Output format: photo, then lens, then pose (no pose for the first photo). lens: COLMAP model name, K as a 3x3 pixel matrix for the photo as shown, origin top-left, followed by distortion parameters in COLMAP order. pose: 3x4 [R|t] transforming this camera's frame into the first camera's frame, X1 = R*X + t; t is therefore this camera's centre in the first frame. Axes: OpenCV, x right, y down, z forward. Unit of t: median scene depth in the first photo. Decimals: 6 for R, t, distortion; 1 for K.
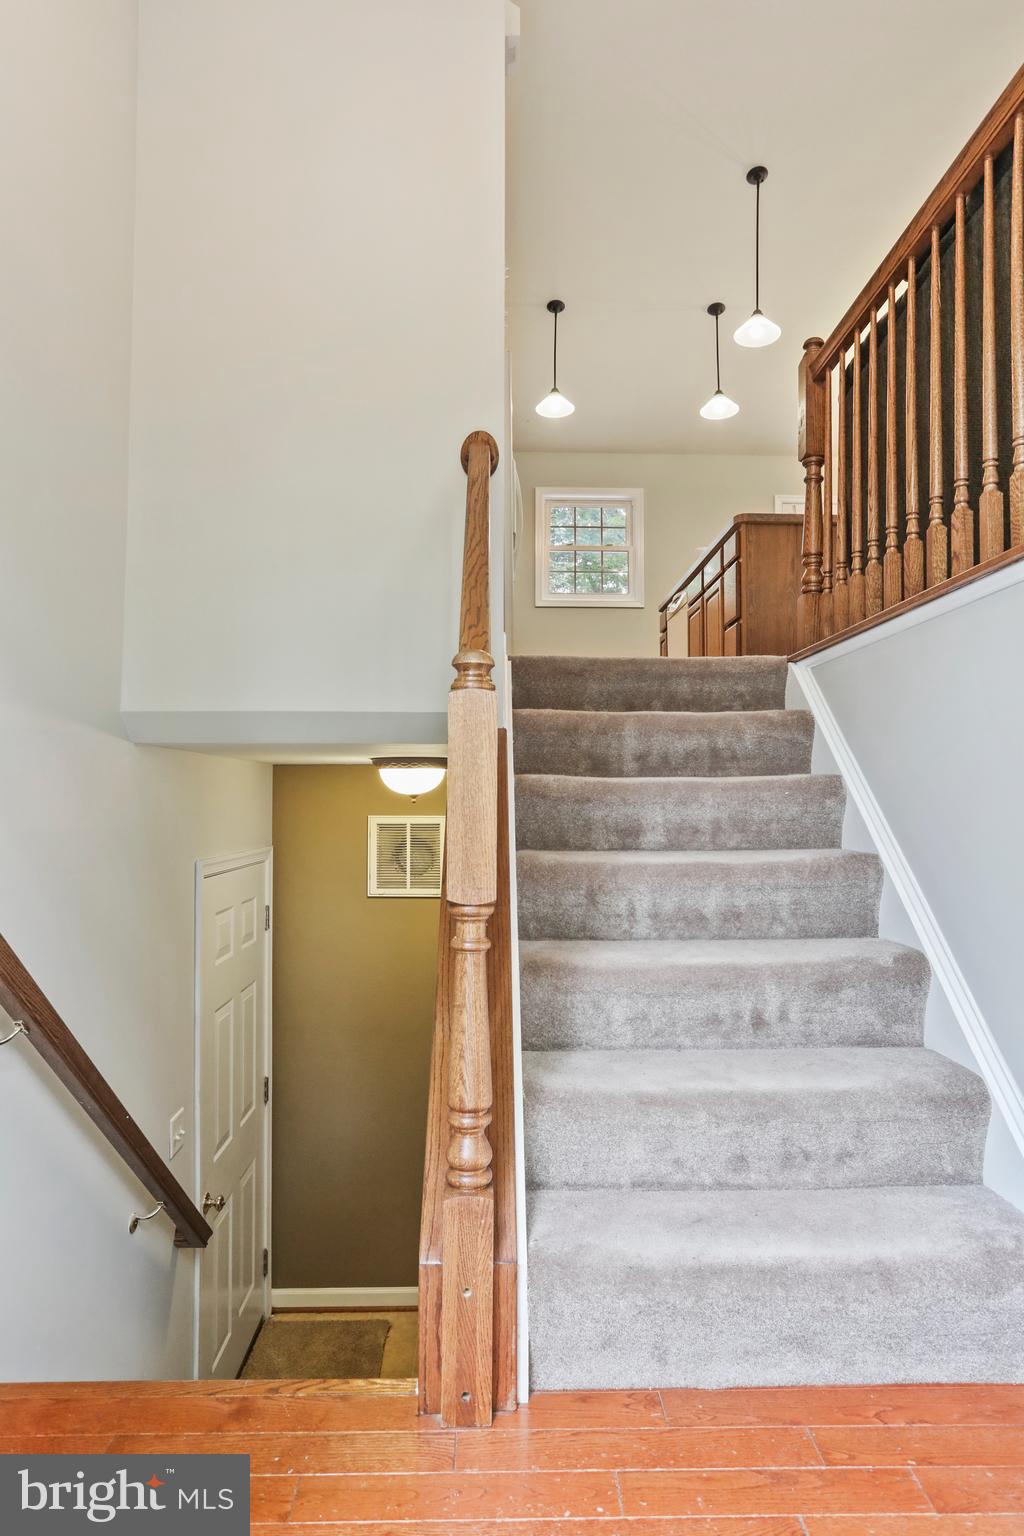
lens RADIAL K [[903.4, 0, 512.0], [0, 903.4, 768.0], [0, 0, 1]] dist [-0.049016, -0.000086]
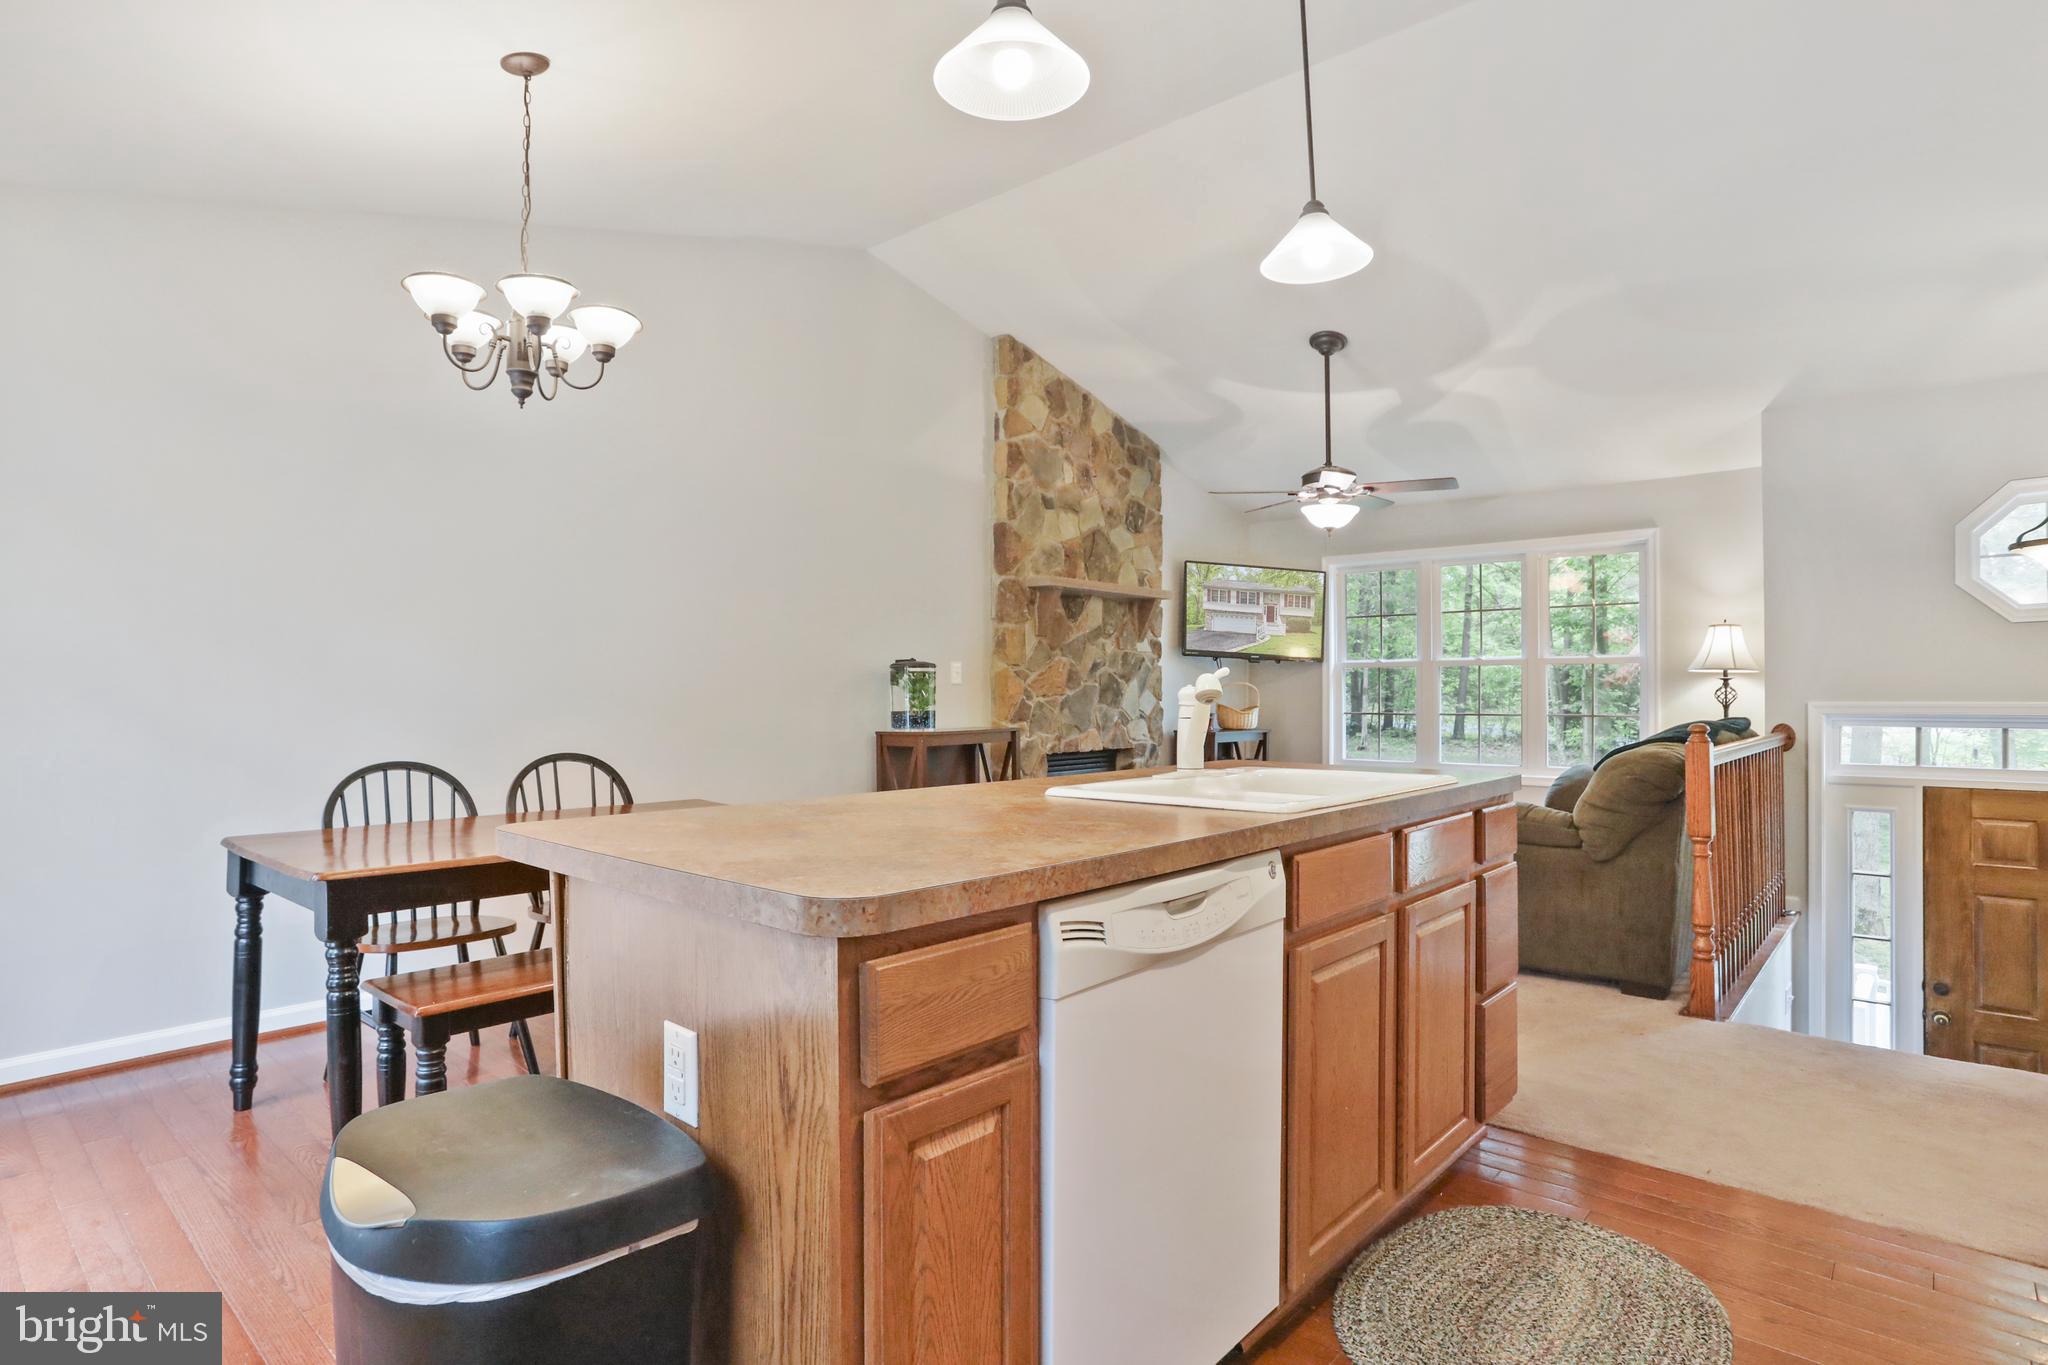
lens RADIAL K [[1065.4, 0, 1024.0], [0, 1065.4, 682.5], [0, 0, 1]] dist [-0.062164, 0.034657]
pose [[-0.740509, 0.004334, 0.672032, 0.039428], [-0.021472, 0.999316, -0.030105, -0.226367], [-0.671703, -0.036723, -0.739910, 1.195219]]
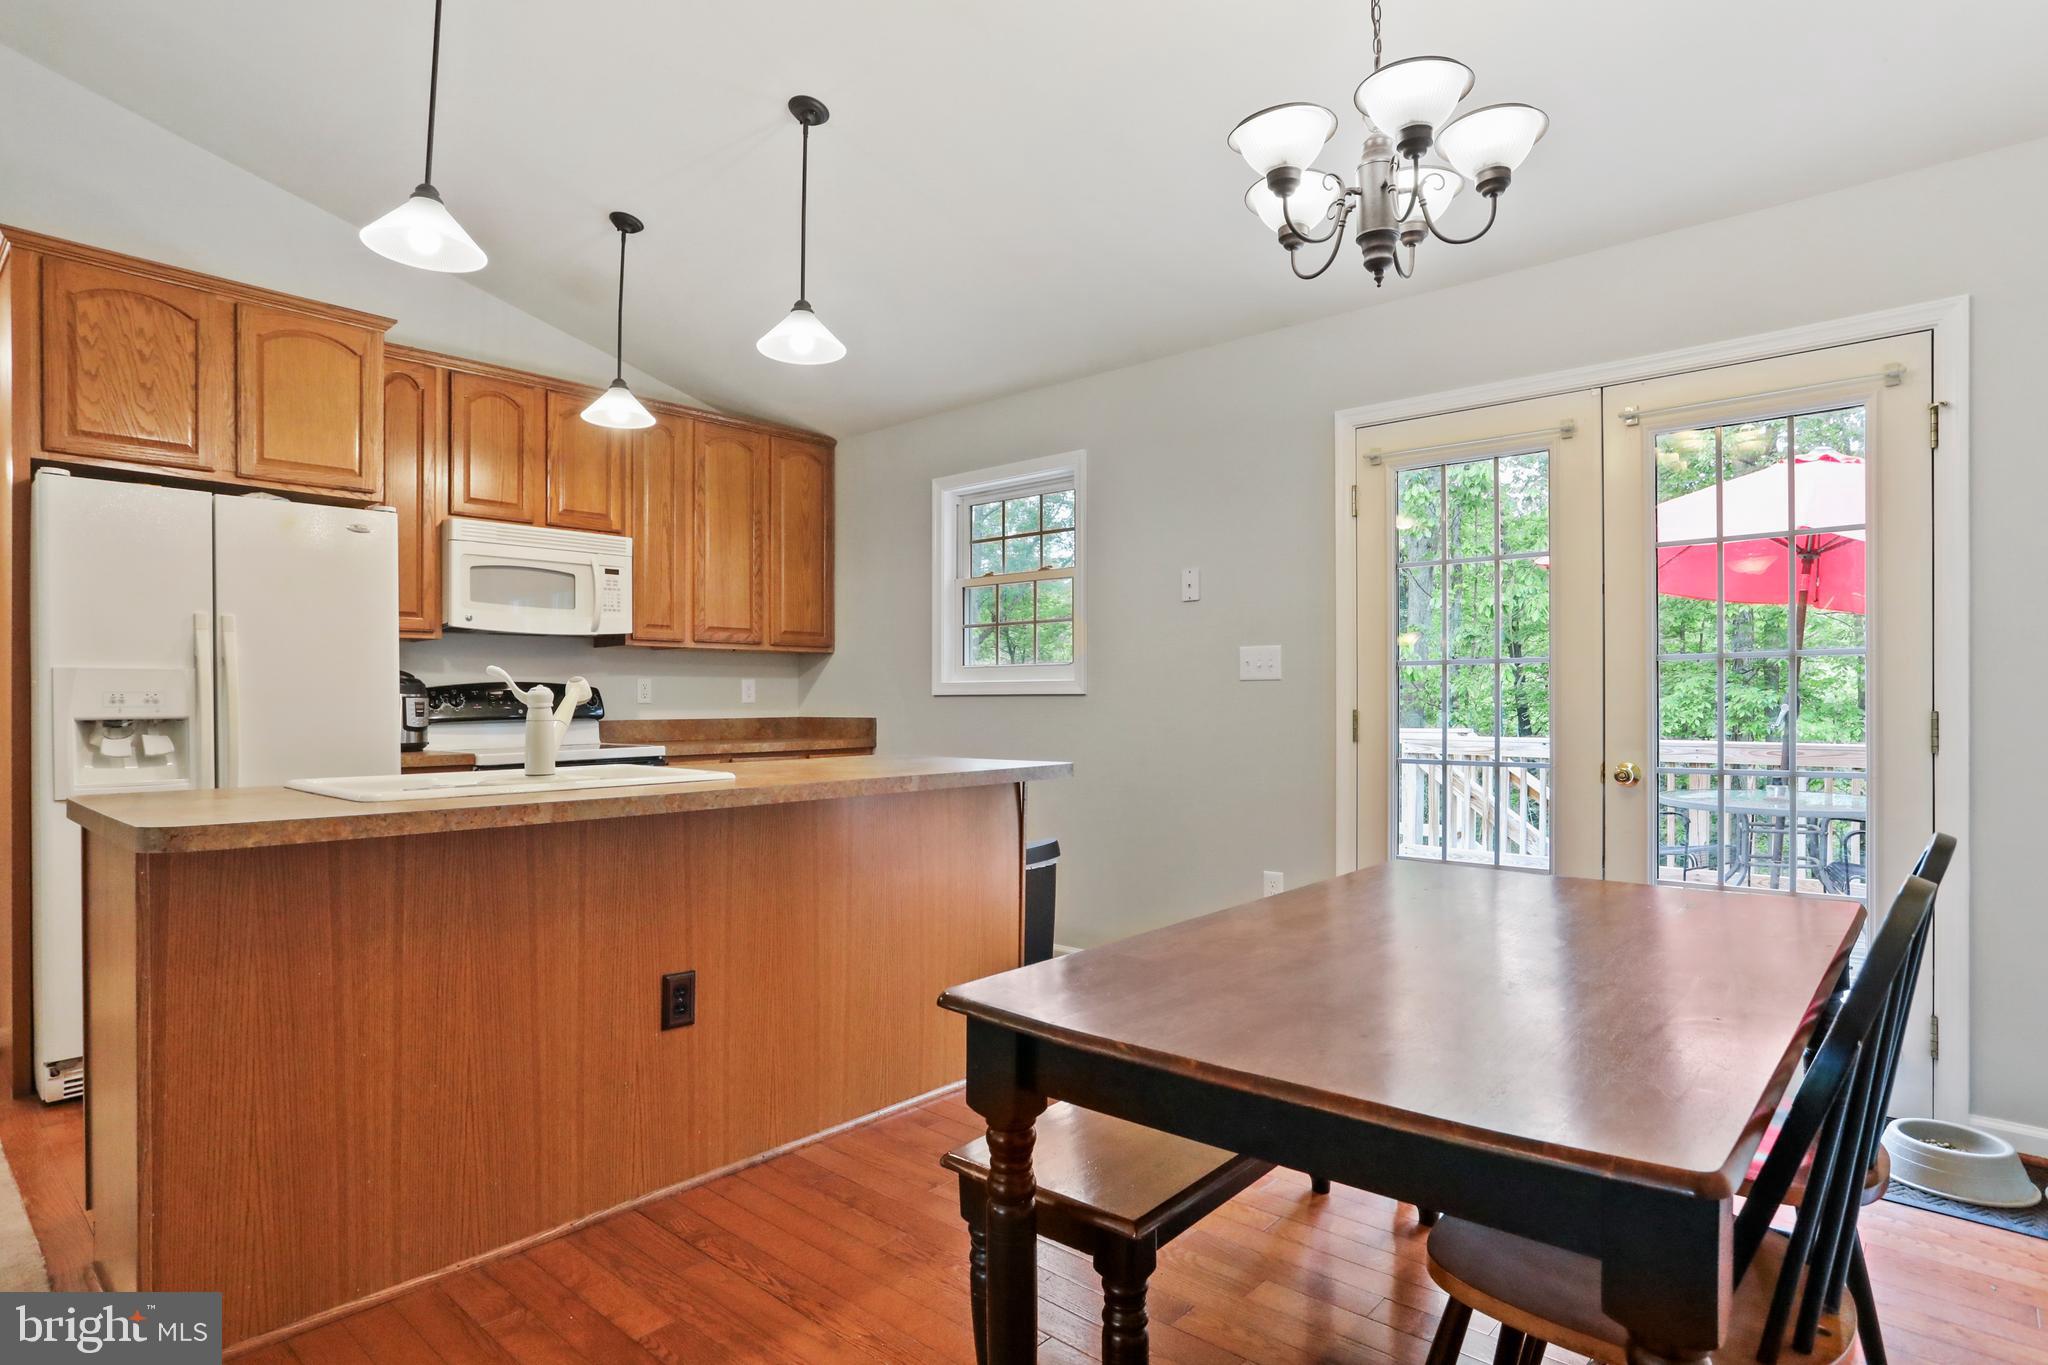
lens RADIAL K [[1080.2, 0, 1030.7], [0, 1080.2, 704.3], [0, 0, 1]] dist [-0.061372, 0.035630]
pose [[0.736782, -0.000994, -0.676130, 0.659825], [0.025298, 0.999339, 0.026098, -0.237357], [0.675657, -0.036334, 0.736320, 0.682058]]
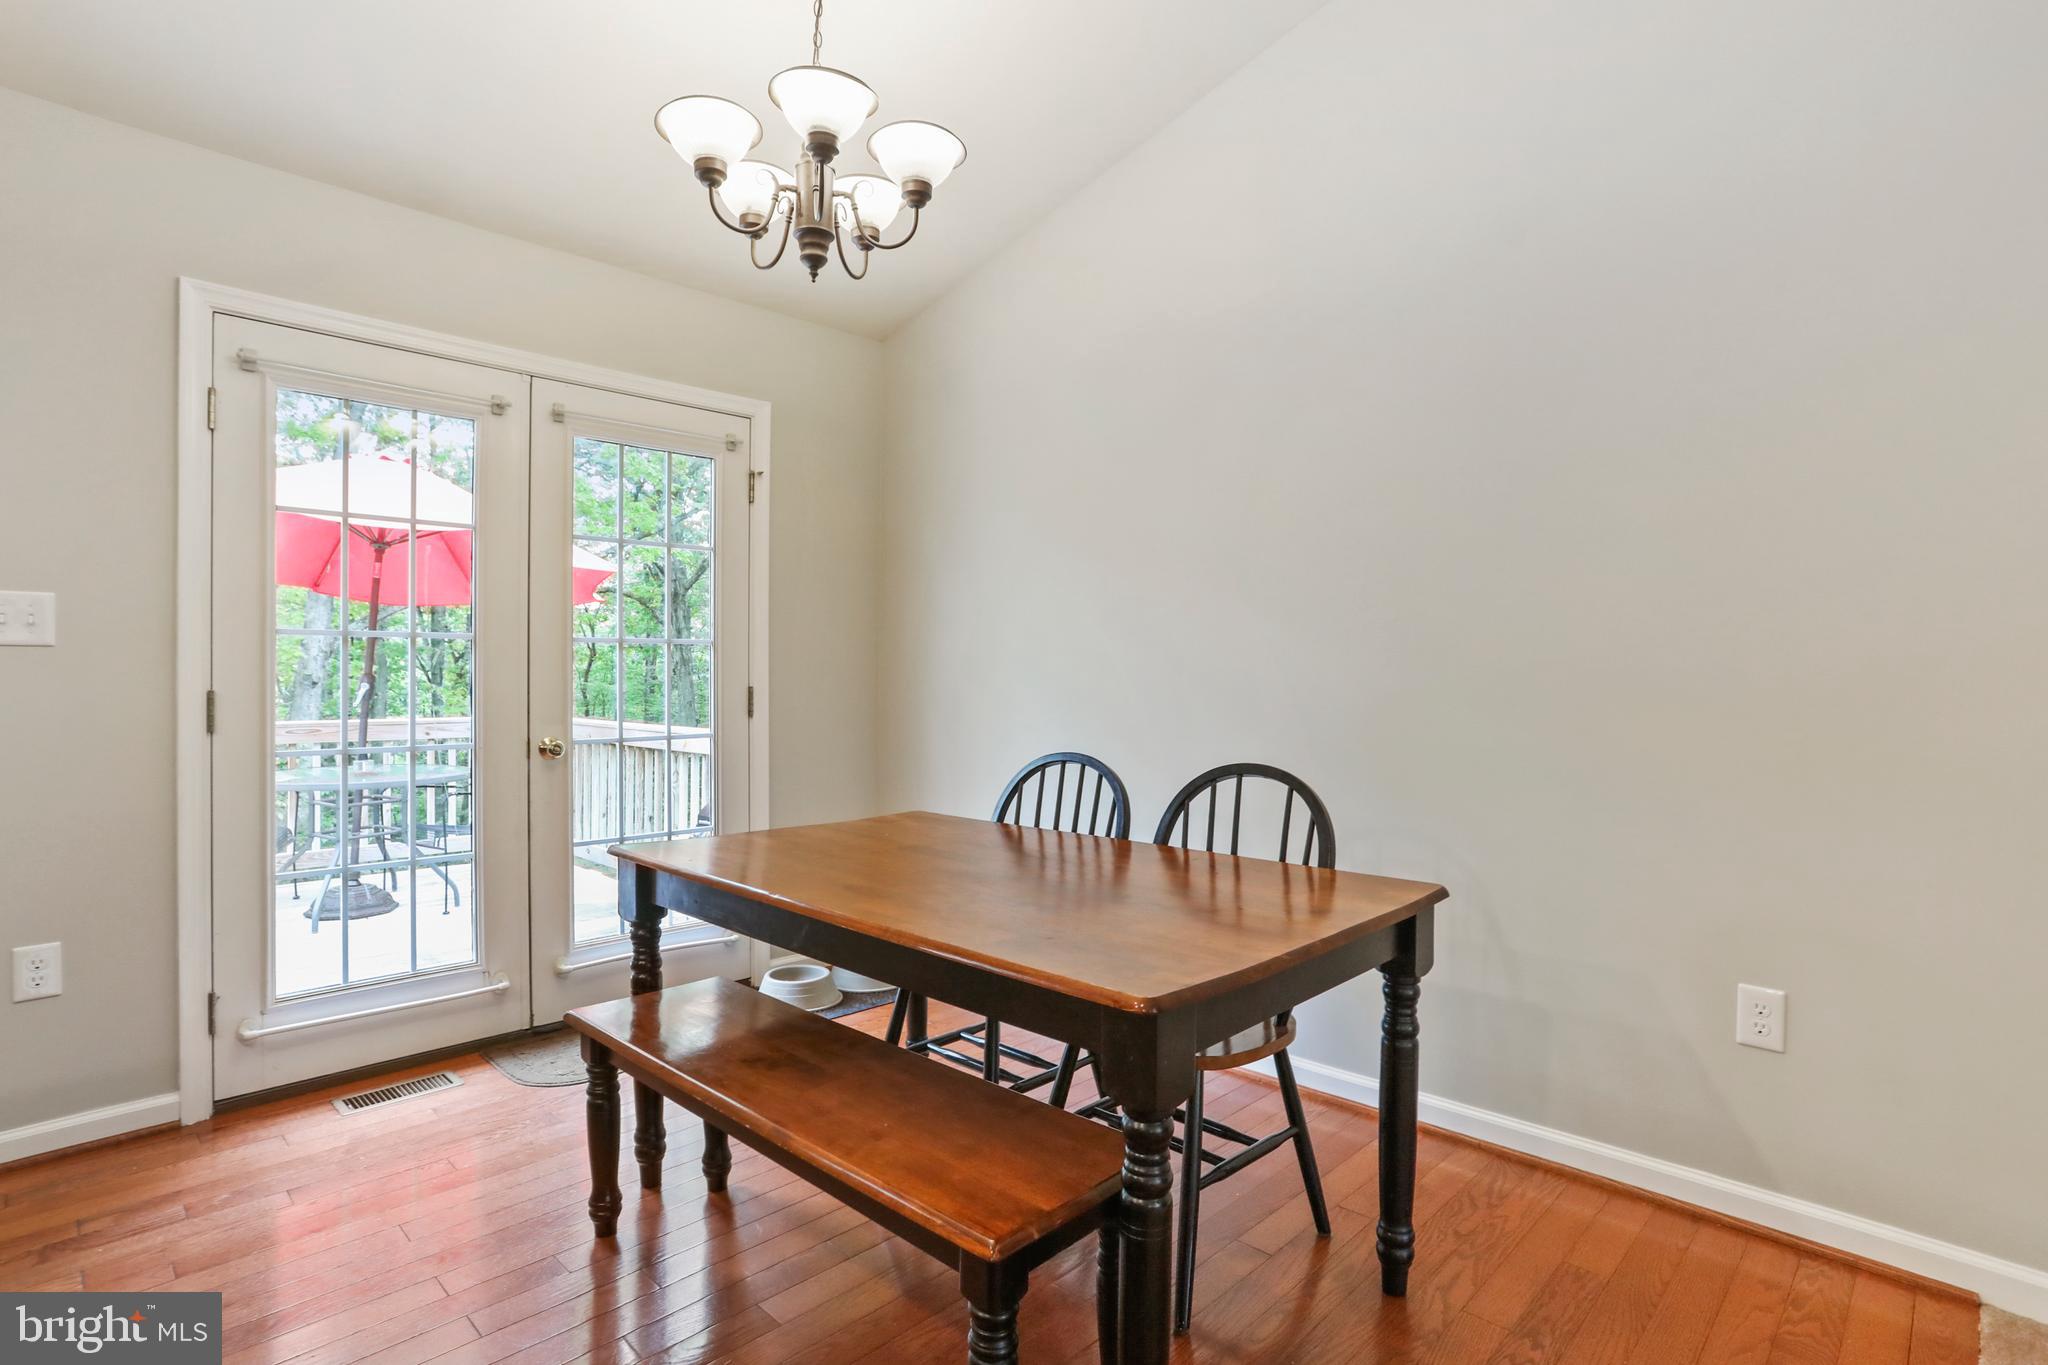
lens RADIAL K [[1020.9, 0, 1026.5], [0, 1020.9, 678.1], [0, 0, 1]] dist [-0.063071, 0.034710]
pose [[0.710590, -0.000208, 0.703607, 0.330058], [-0.021627, 0.999521, 0.022136, -0.235203], [-0.703274, -0.030947, 0.710245, 0.716510]]
